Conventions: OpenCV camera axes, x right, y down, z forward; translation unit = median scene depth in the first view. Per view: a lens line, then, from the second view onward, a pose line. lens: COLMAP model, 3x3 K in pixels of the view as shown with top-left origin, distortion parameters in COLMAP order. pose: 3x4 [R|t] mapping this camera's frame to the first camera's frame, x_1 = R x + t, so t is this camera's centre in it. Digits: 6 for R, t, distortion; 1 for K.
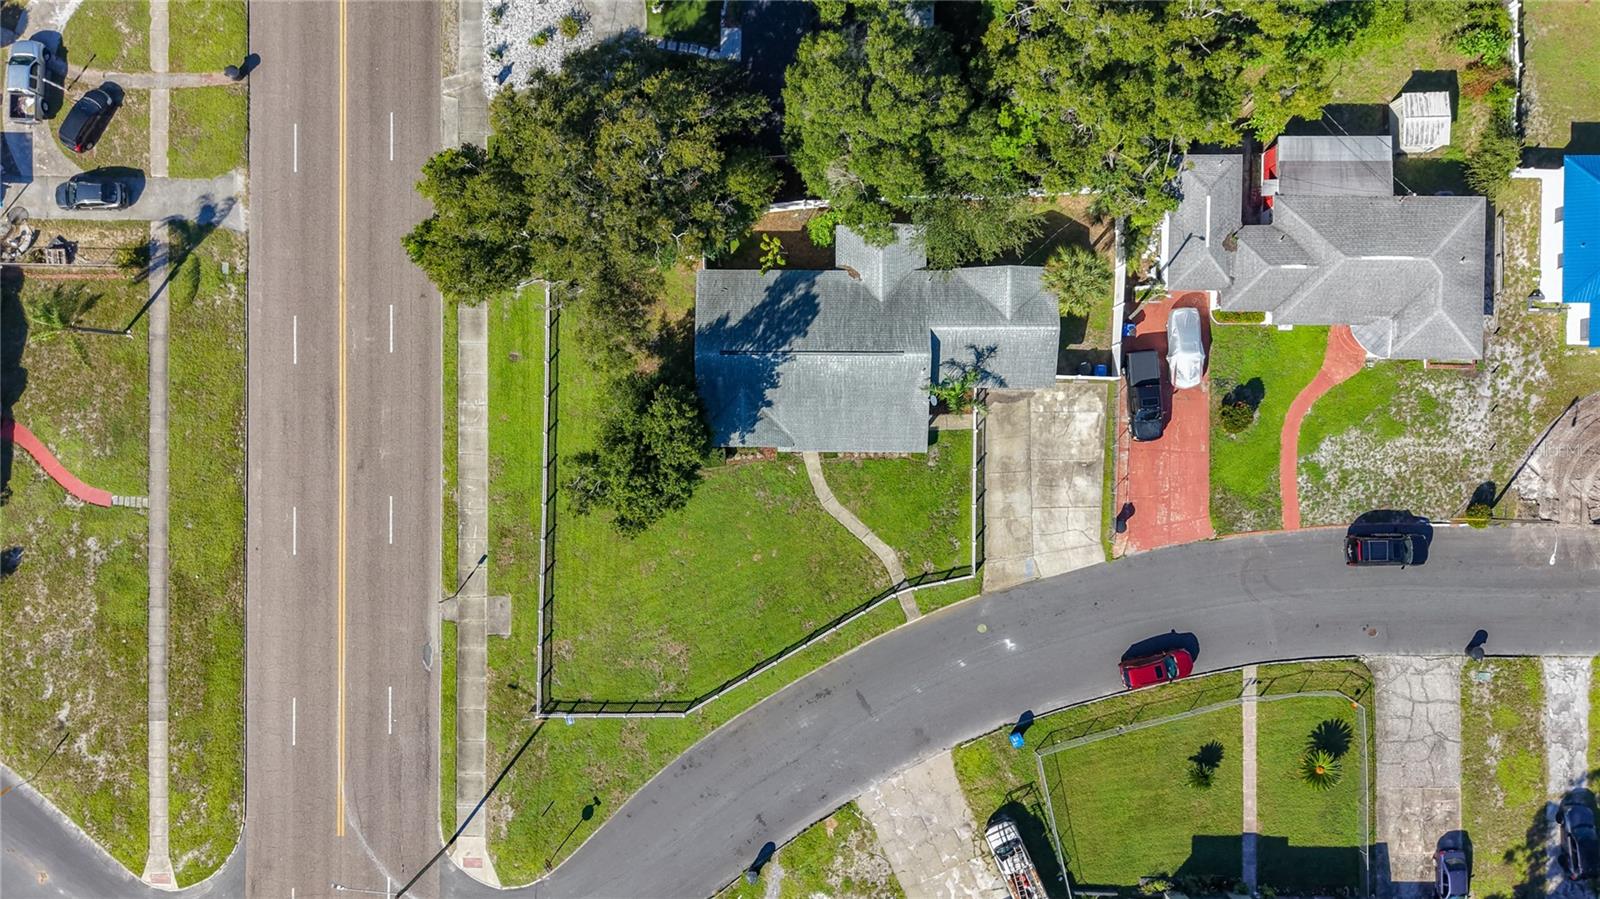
lens RADIAL K [[1055.5, 0, 798.0], [0, 1055.5, 487.5], [0, 0, 1]] dist [0.033069, -0.039750]
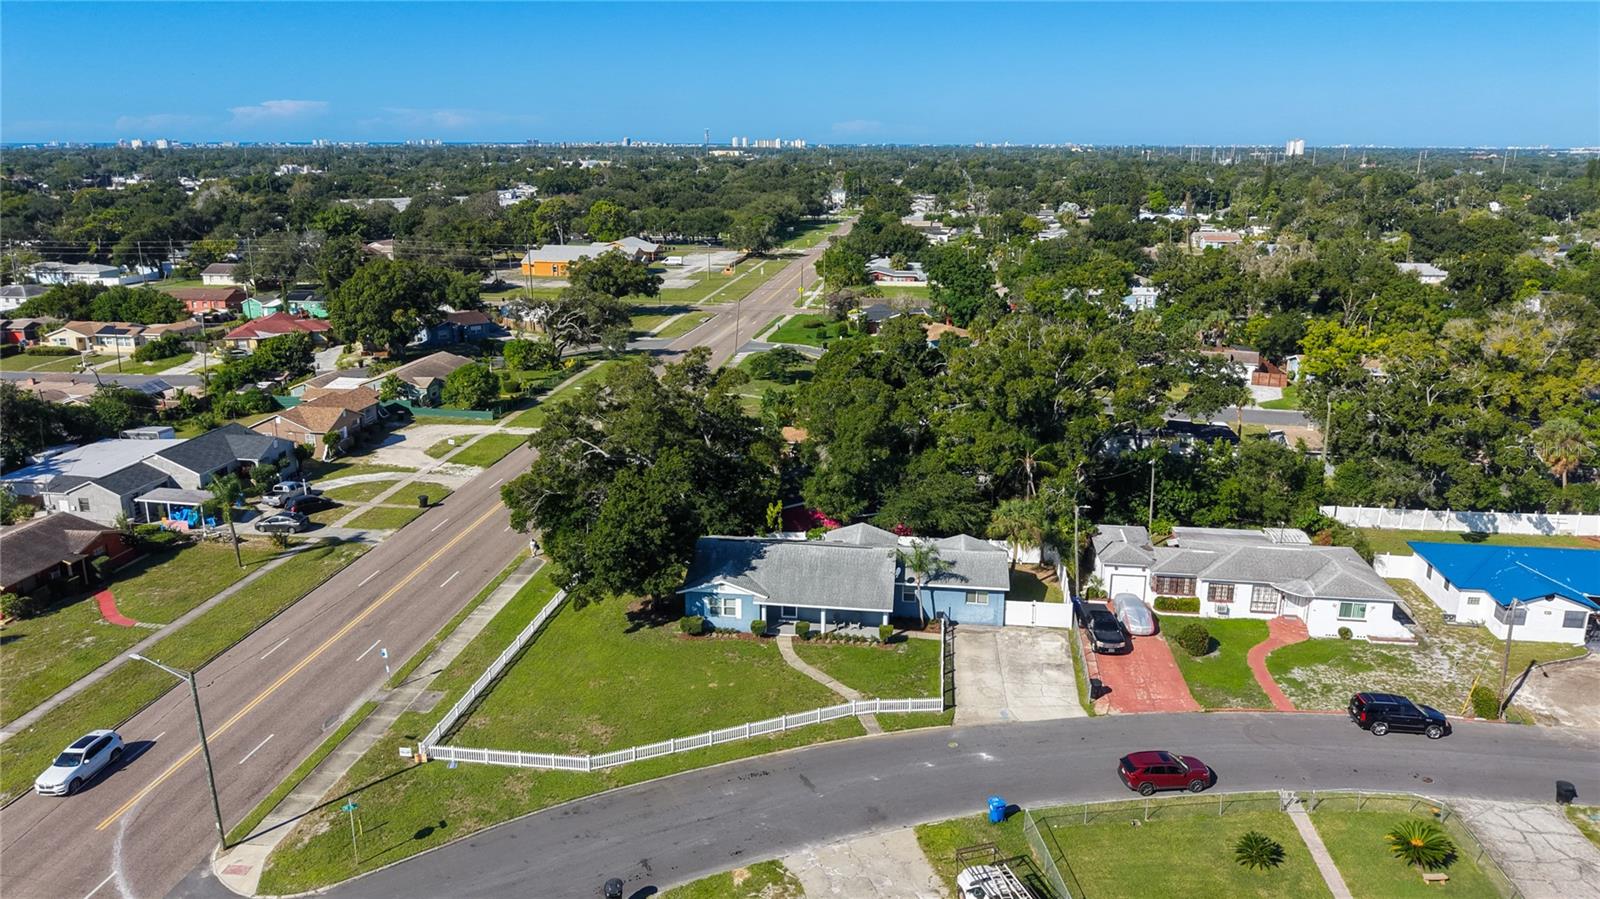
lens RADIAL K [[1100.1, 0, 798.5], [0, 1100.1, 435.8], [0, 0, 1]] dist [0.015978, -0.044367]
pose [[0.992312, 0.040711, -0.116877, 0.144018], [-0.123275, 0.241236, -0.962605, 0.956355], [-0.010994, 0.969612, 0.244400, 0.536957]]
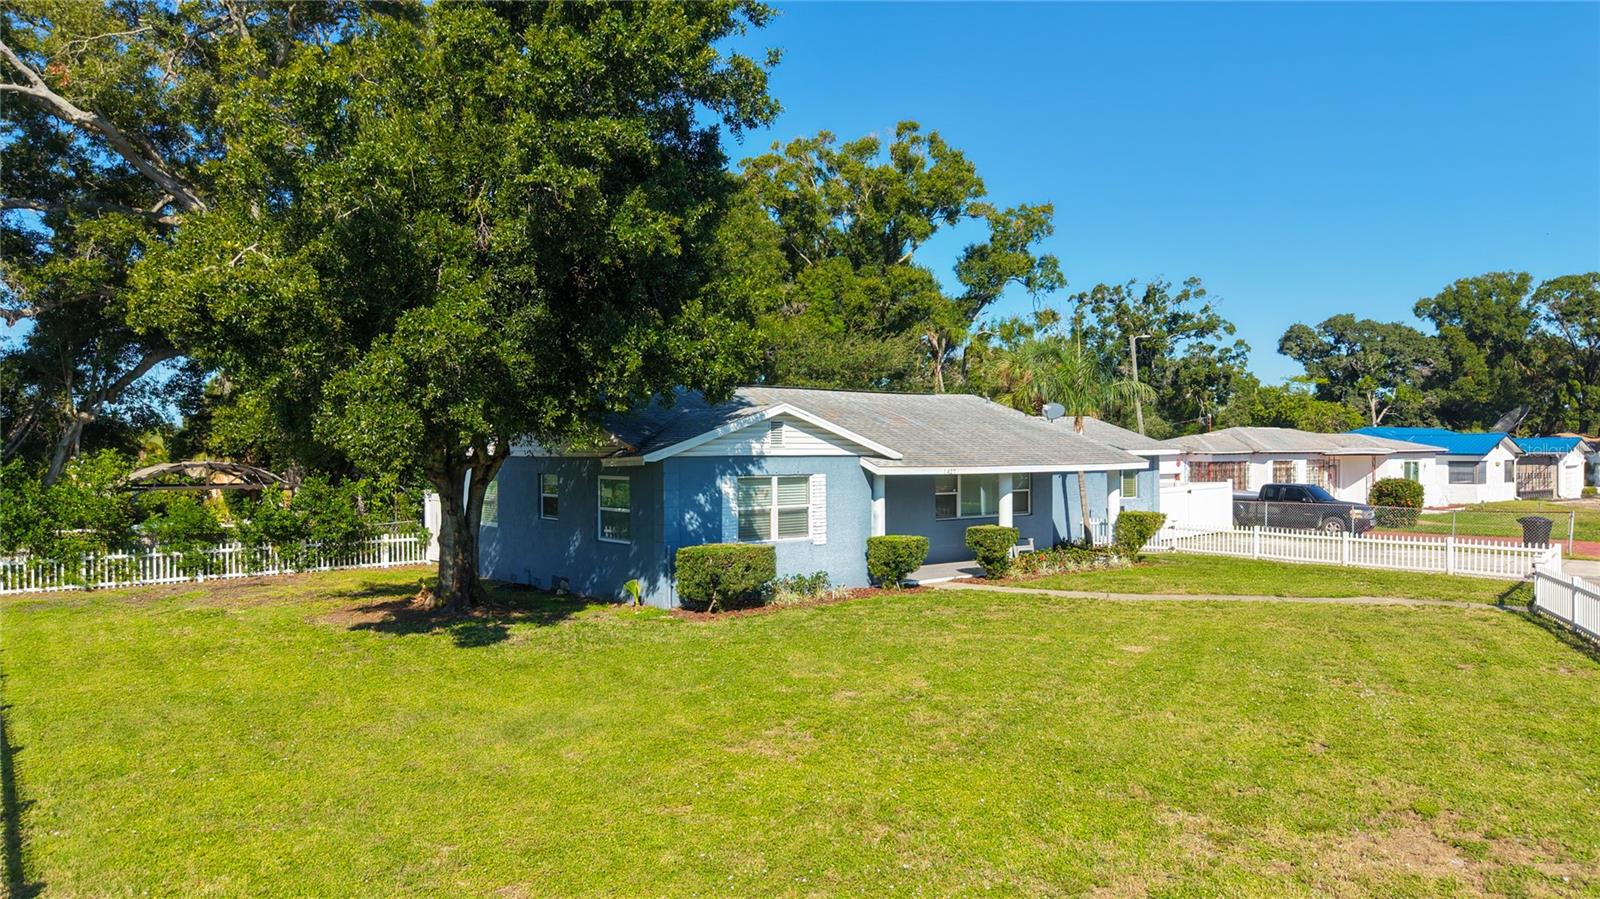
lens RADIAL K [[1093.3, 0, 798.6], [0, 1093.3, 444.9], [0, 0, 1]] dist [0.010655, 0.001724]
pose [[0.777993, 0.001919, 0.628270, -0.241069], [0.628039, -0.029645, -0.777617, 0.202958], [0.017133, 0.999559, -0.024268, 0.958447]]
